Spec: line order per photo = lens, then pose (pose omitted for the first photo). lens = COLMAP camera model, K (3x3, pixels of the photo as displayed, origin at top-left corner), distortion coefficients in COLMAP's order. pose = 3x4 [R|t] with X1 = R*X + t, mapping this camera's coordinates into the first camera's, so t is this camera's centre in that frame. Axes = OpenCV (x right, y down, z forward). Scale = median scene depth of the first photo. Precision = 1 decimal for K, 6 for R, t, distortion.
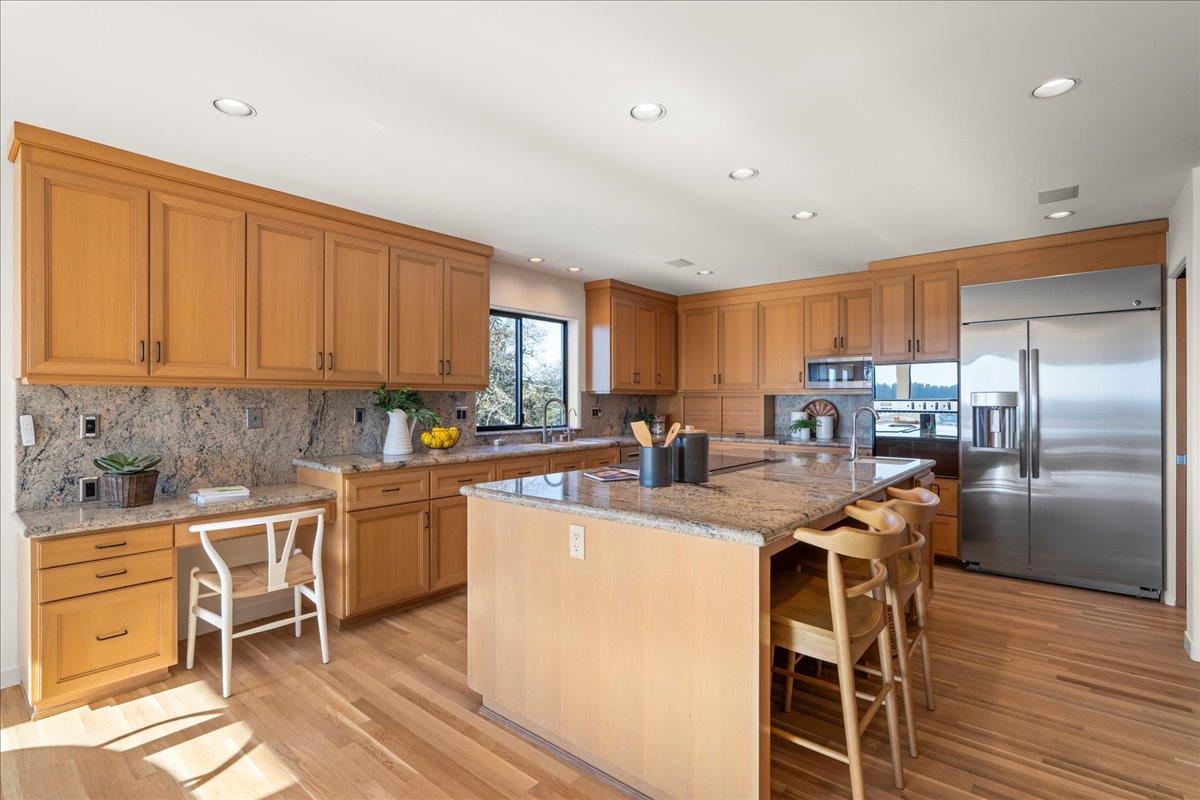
lens RADIAL K [[546.5, 0, 601.8], [0, 546.5, 400.2], [0, 0, 1]] dist [-0.000640, -0.000128]
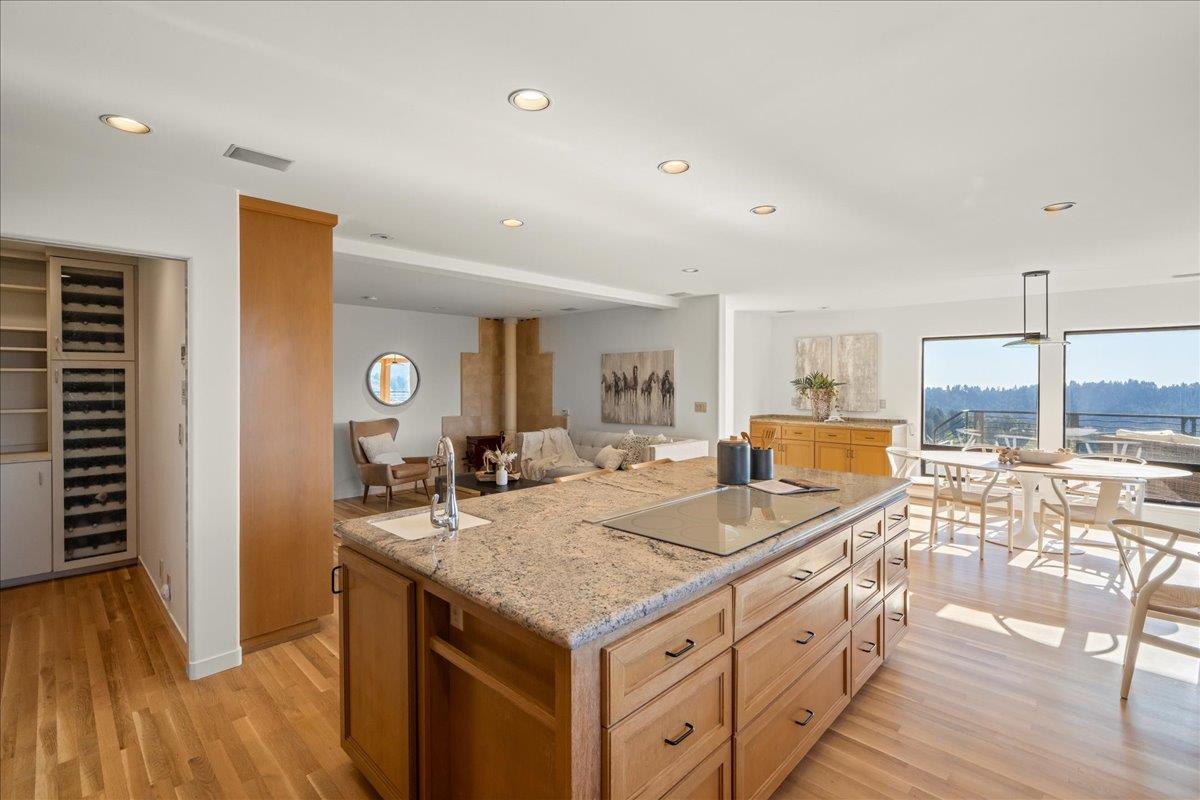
lens RADIAL K [[546.5, 0, 598.3], [0, 546.5, 394.7], [0, 0, 1]] dist [-0.000640, -0.000128]
pose [[-0.996988, -0.005814, 0.077334, 0.427372], [-0.005291, 0.999962, 0.006966, -0.064690], [-0.077372, 0.006536, -0.996981, 2.576023]]
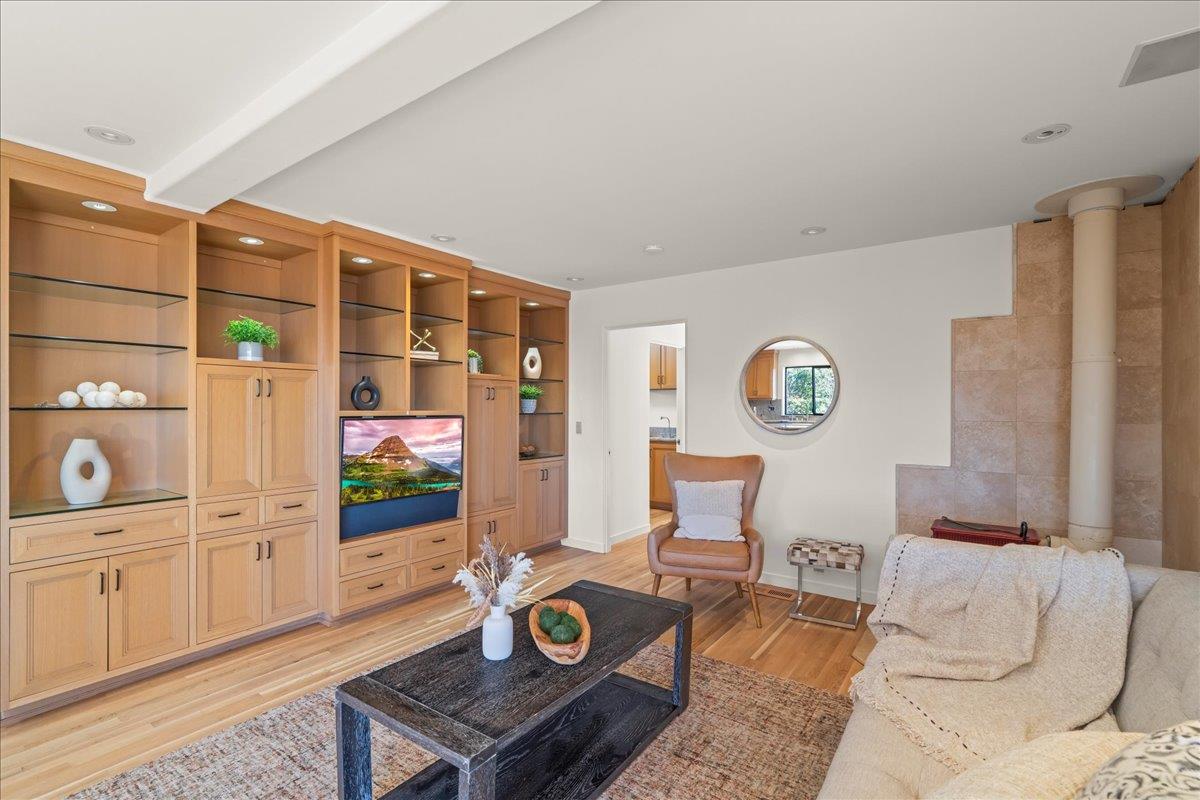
lens RADIAL K [[546.5, 0, 599.5], [0, 546.5, 404.8], [0, 0, 1]] dist [-0.000640, -0.000128]
pose [[-0.077268, -0.008136, 0.996977, 0.312349], [-0.003784, 0.999962, 0.007868, -0.070795], [-0.997003, -0.003165, -0.077296, 1.551306]]
